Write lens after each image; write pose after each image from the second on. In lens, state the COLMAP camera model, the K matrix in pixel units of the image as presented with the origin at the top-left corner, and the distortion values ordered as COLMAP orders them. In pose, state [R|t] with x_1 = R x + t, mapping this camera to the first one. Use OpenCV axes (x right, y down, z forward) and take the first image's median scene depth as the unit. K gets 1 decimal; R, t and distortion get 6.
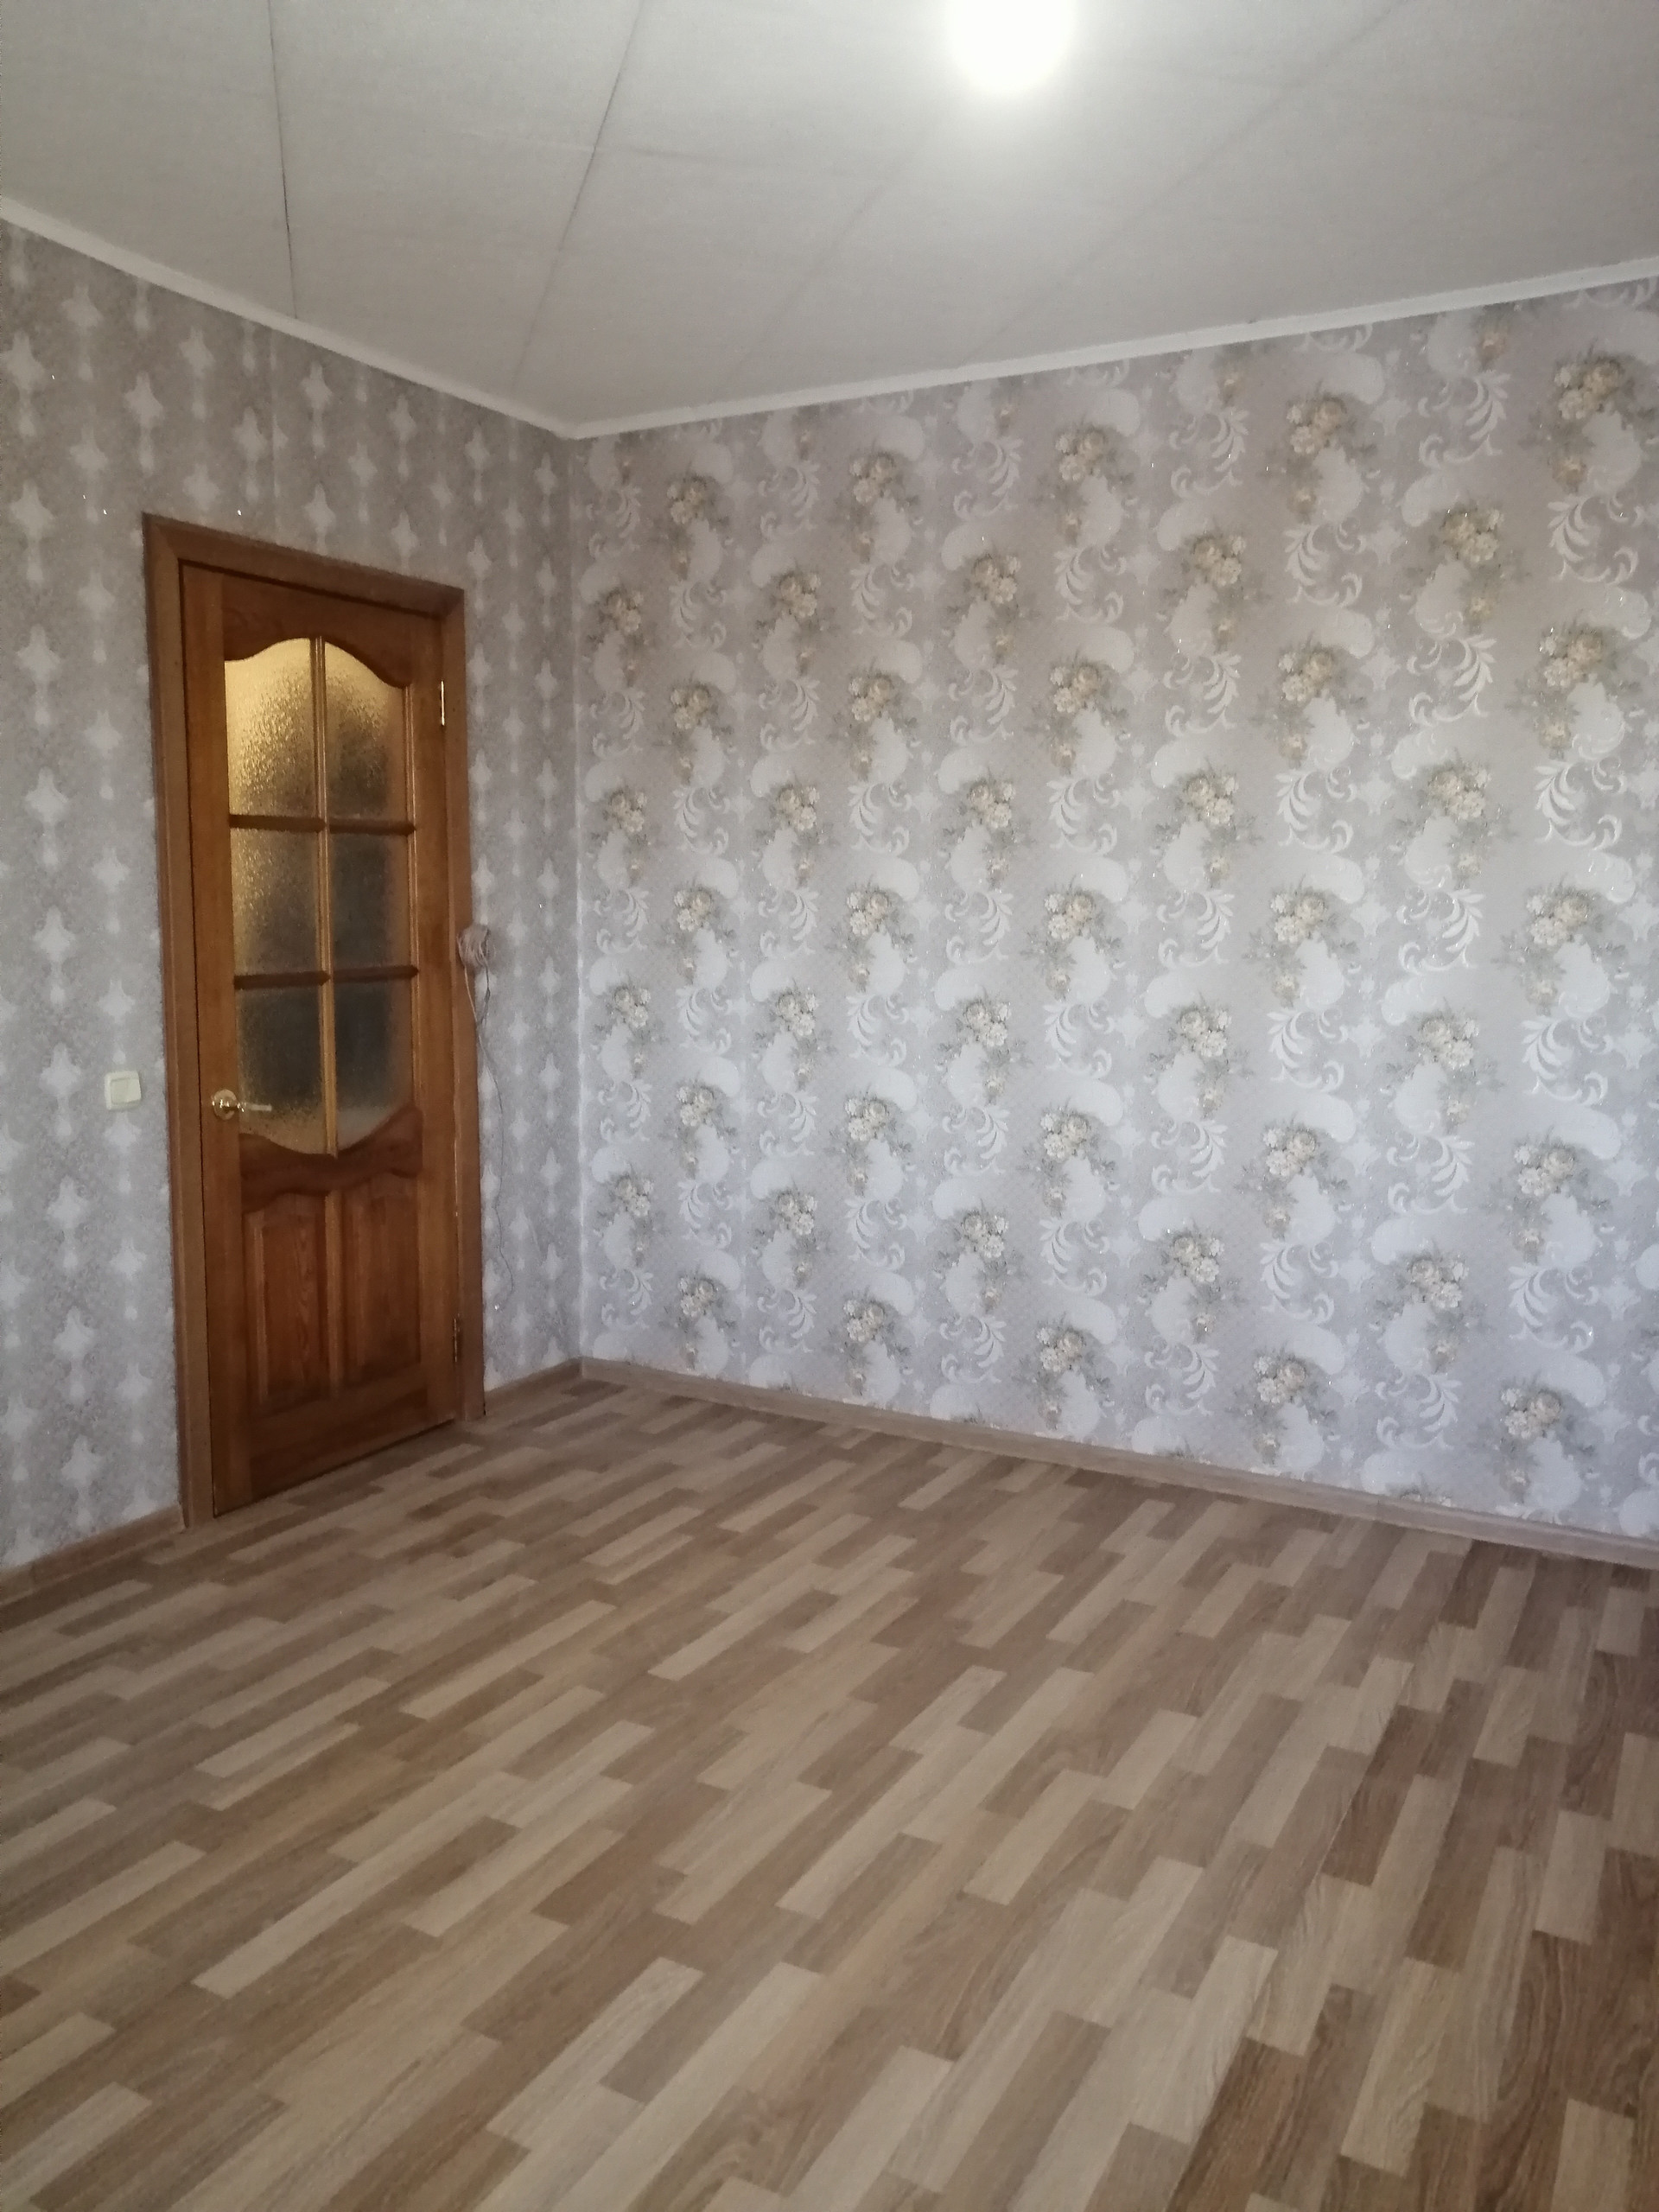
lens RADIAL K [[1712.0, 0, 832.7], [0, 1712.0, 1107.8], [0, 0, 1]] dist [-0.015282, 0.040416]
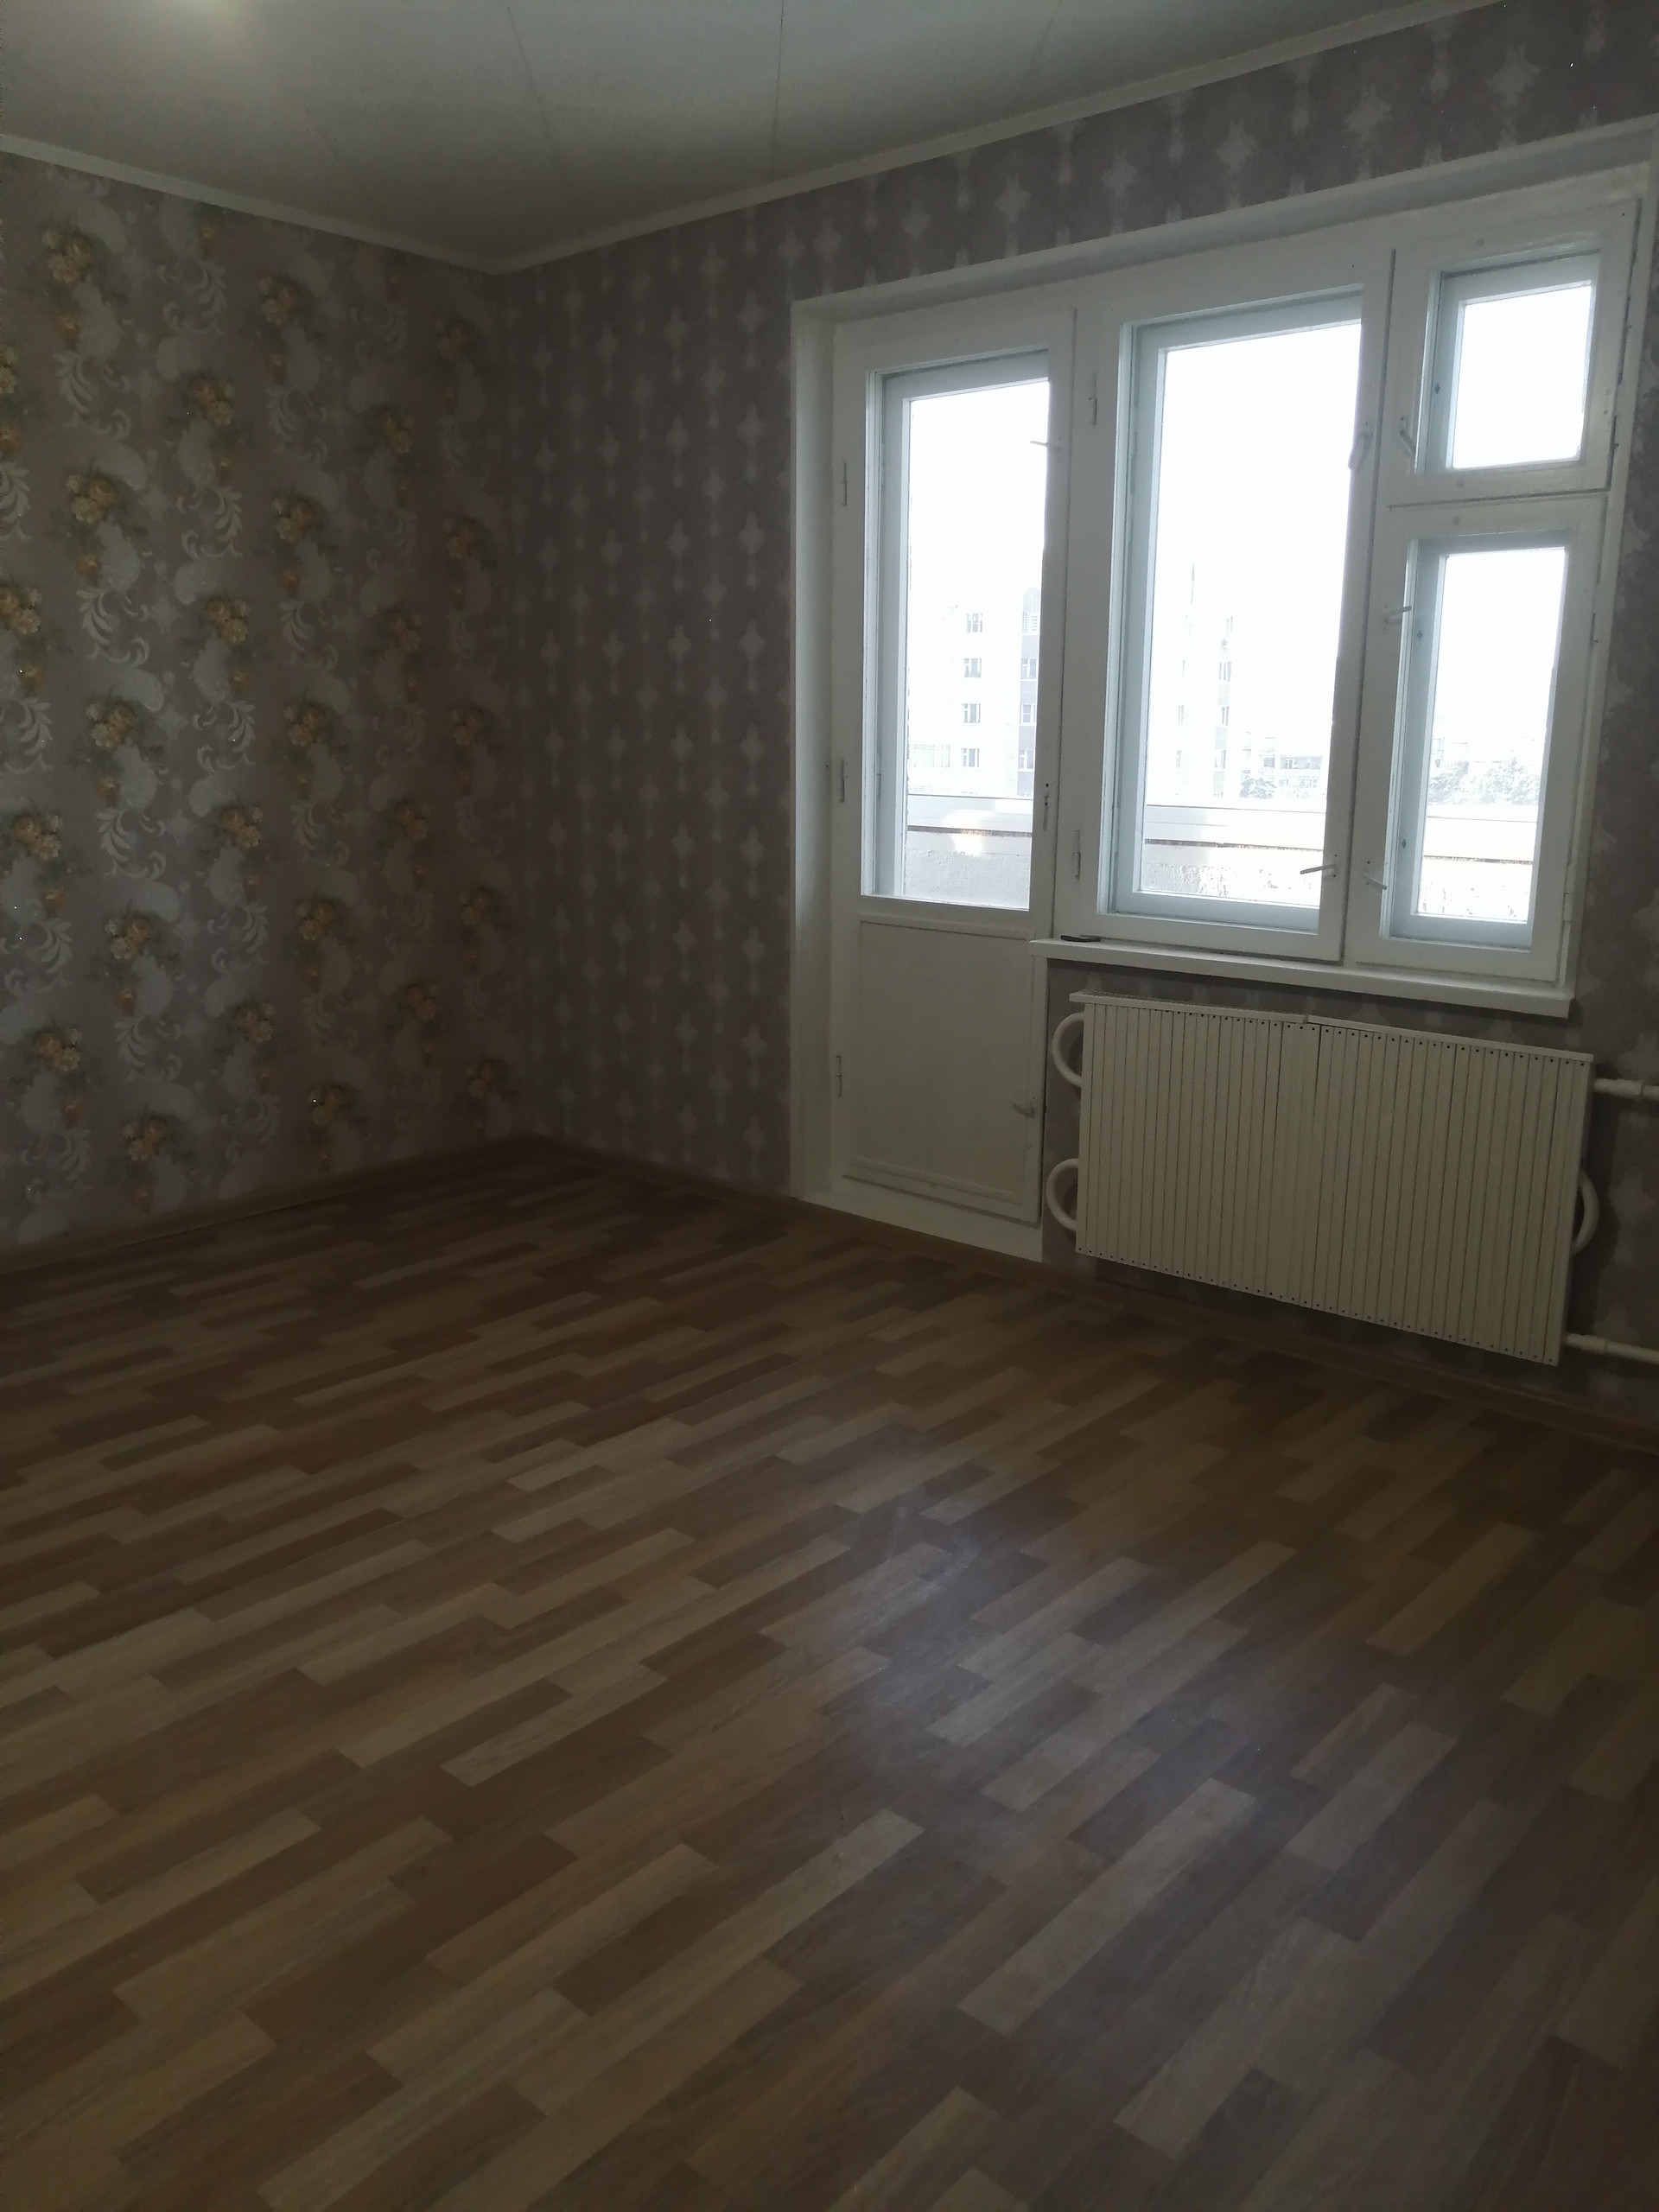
lens RADIAL K [[1712.0, 0, 834.8], [0, 1712.0, 1096.1], [0, 0, 1]] dist [-0.015282, 0.040416]
pose [[-0.974210, -0.051167, 0.219764, -0.082732], [0.025450, 0.942820, 0.332330, -0.072861], [-0.224202, 0.329352, -0.917203, 0.601958]]
